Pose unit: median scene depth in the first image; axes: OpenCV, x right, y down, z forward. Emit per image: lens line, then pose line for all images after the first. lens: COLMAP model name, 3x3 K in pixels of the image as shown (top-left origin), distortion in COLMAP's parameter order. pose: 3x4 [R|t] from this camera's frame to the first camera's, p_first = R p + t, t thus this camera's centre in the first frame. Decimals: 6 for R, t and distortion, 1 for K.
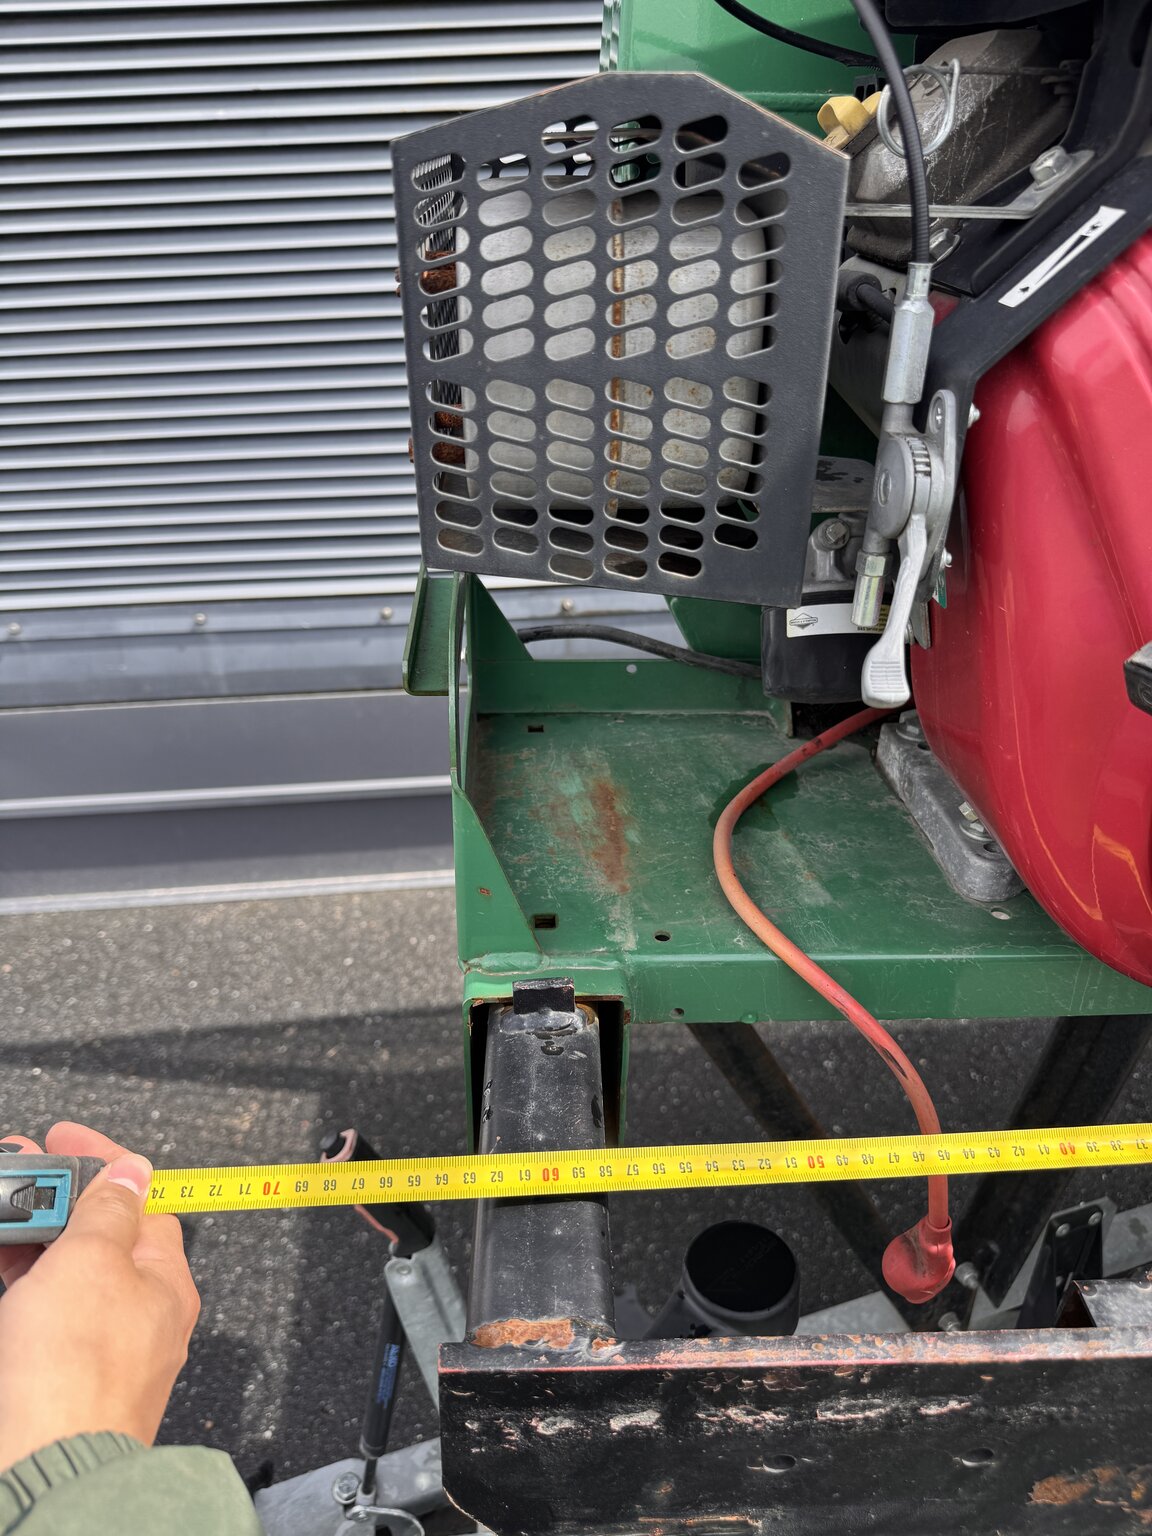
lens RADIAL K [[1104.5, 0, 576.0], [0, 1104.5, 768.0], [0, 0, 1]] dist [0.004396, -0.000087]
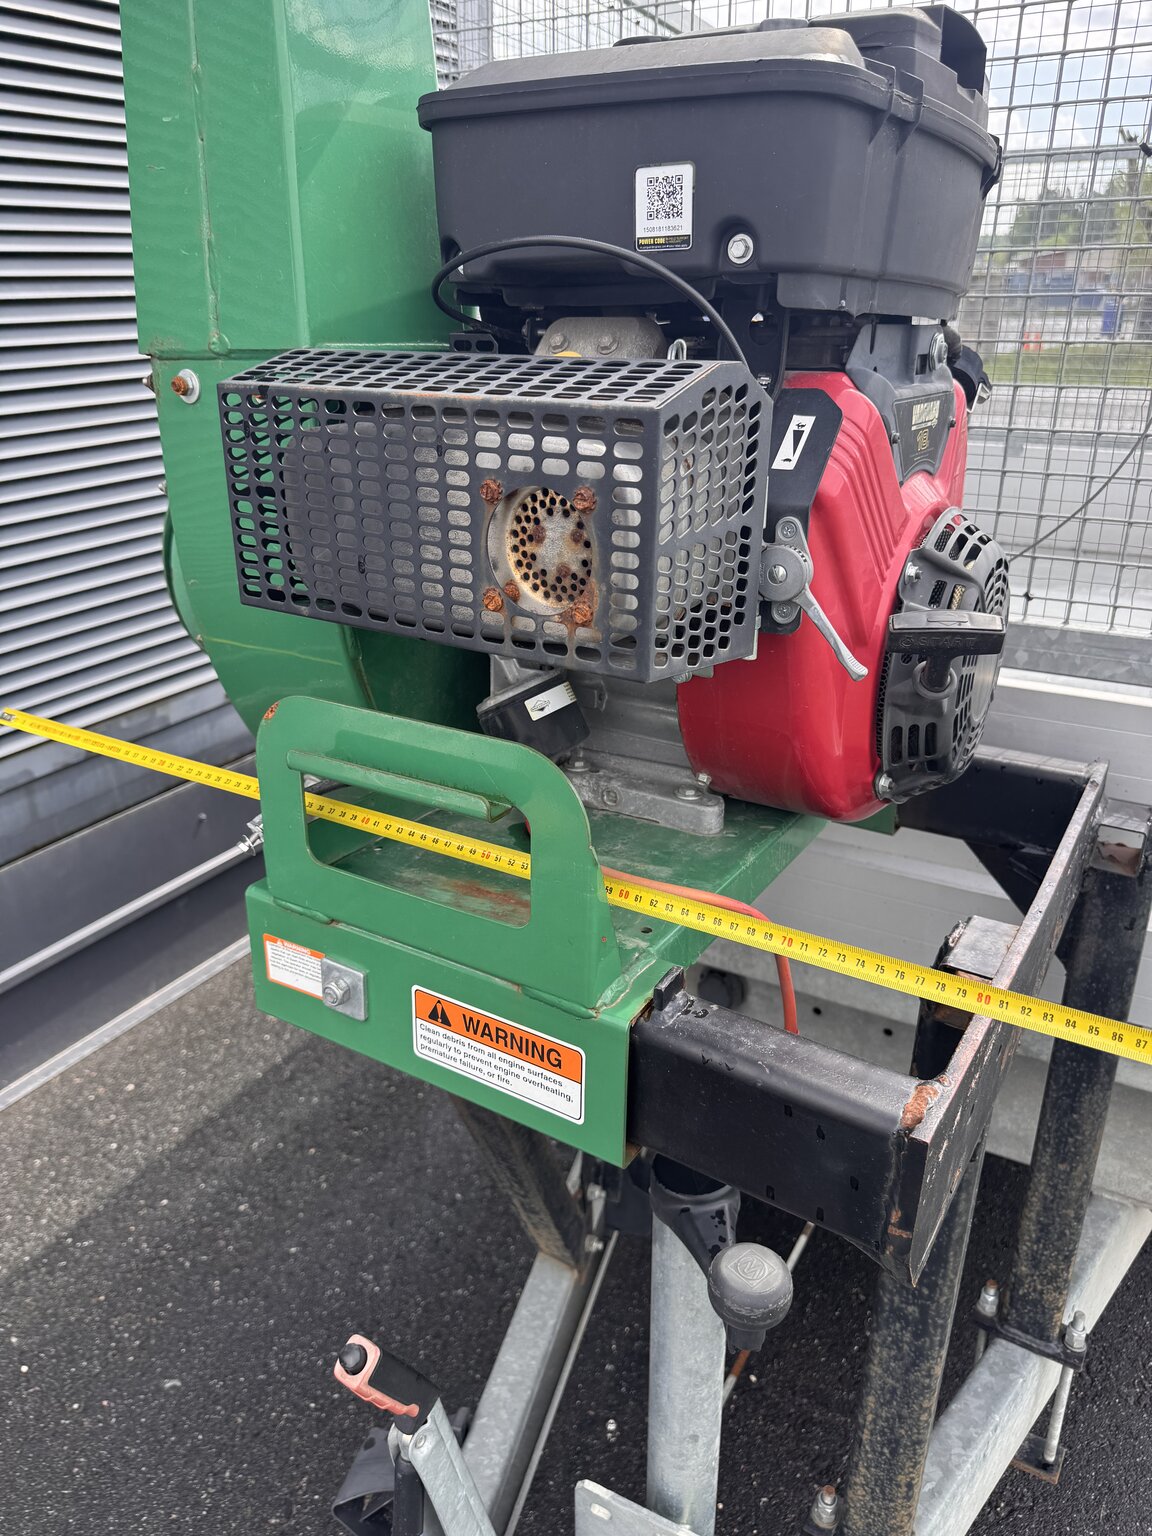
lens RADIAL K [[1104.5, 0, 576.0], [0, 1104.5, 768.0], [0, 0, 1]] dist [0.004396, -0.000087]
pose [[0.558409, -0.311914, 0.768693, -1.021625], [0.407880, 0.910113, 0.072998, -0.176859], [-0.722366, 0.272772, 0.635439, 0.156977]]
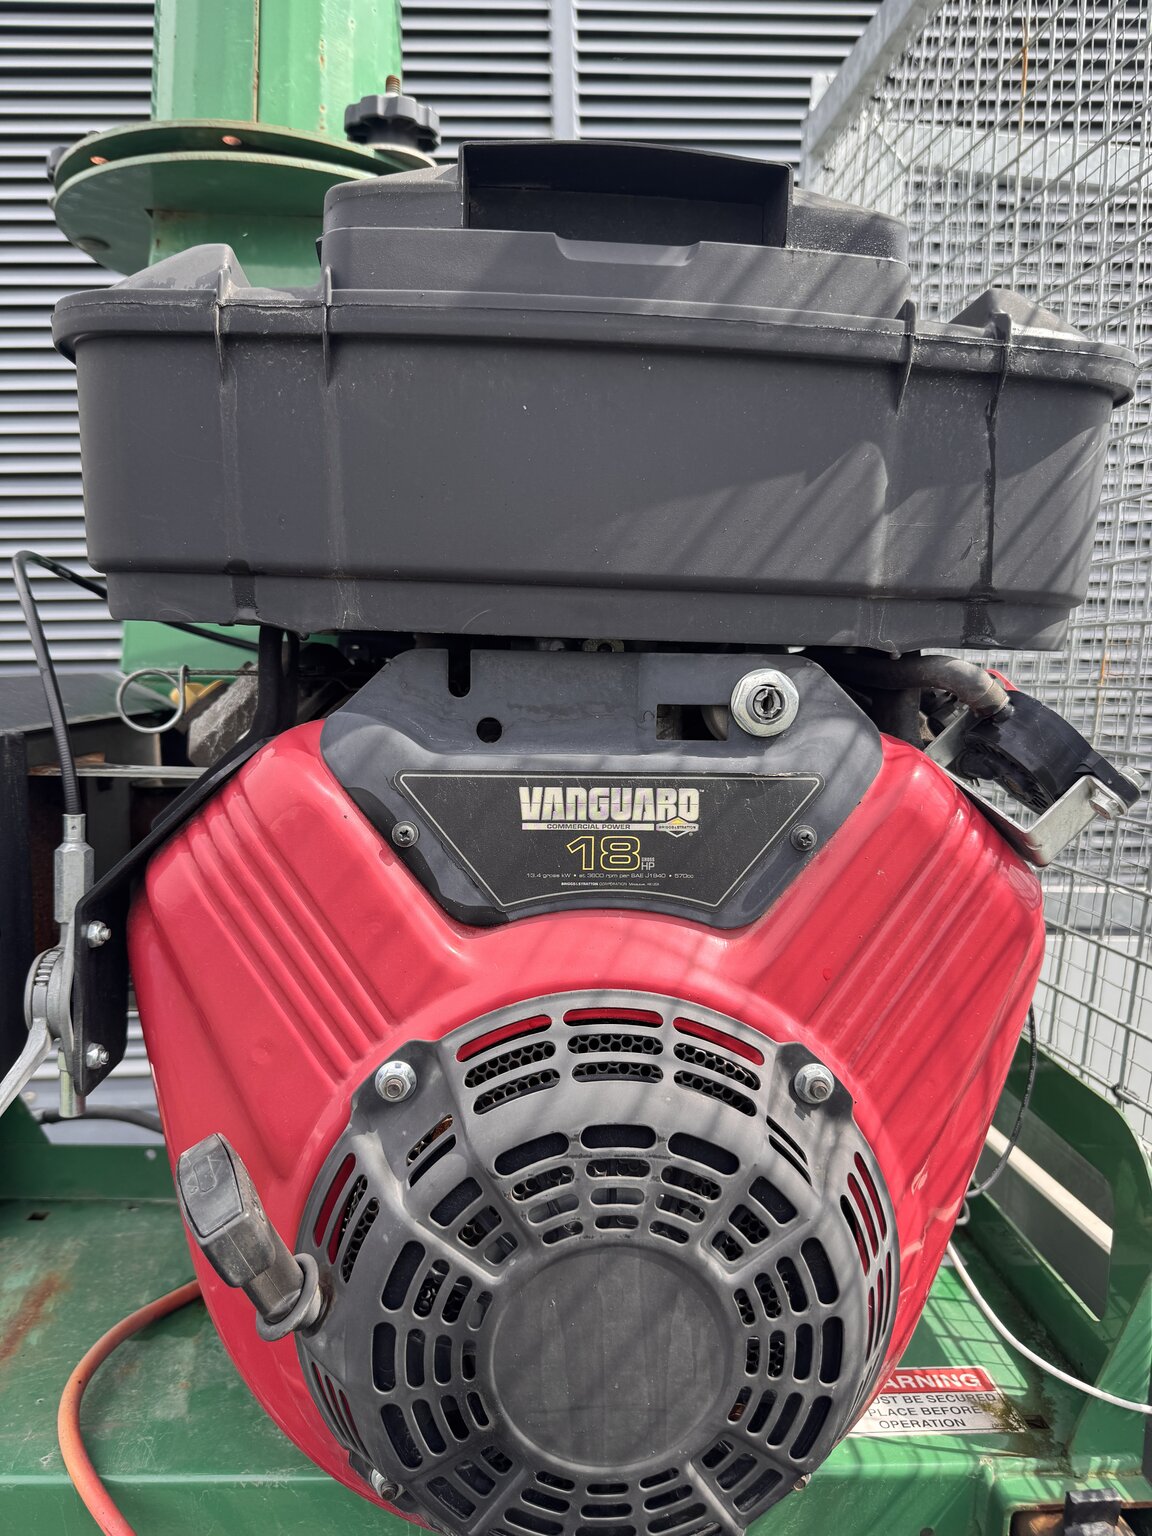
lens RADIAL K [[1120.5, 0, 576.0], [0, 1120.5, 768.0], [0, 0, 1]] dist [0.000195, 0.000615]
pose [[0.999907, 0.010358, 0.008820, 0.625170], [-0.005881, 0.913710, -0.406324, 0.002923], [-0.012267, 0.406235, 0.913686, -0.130952]]
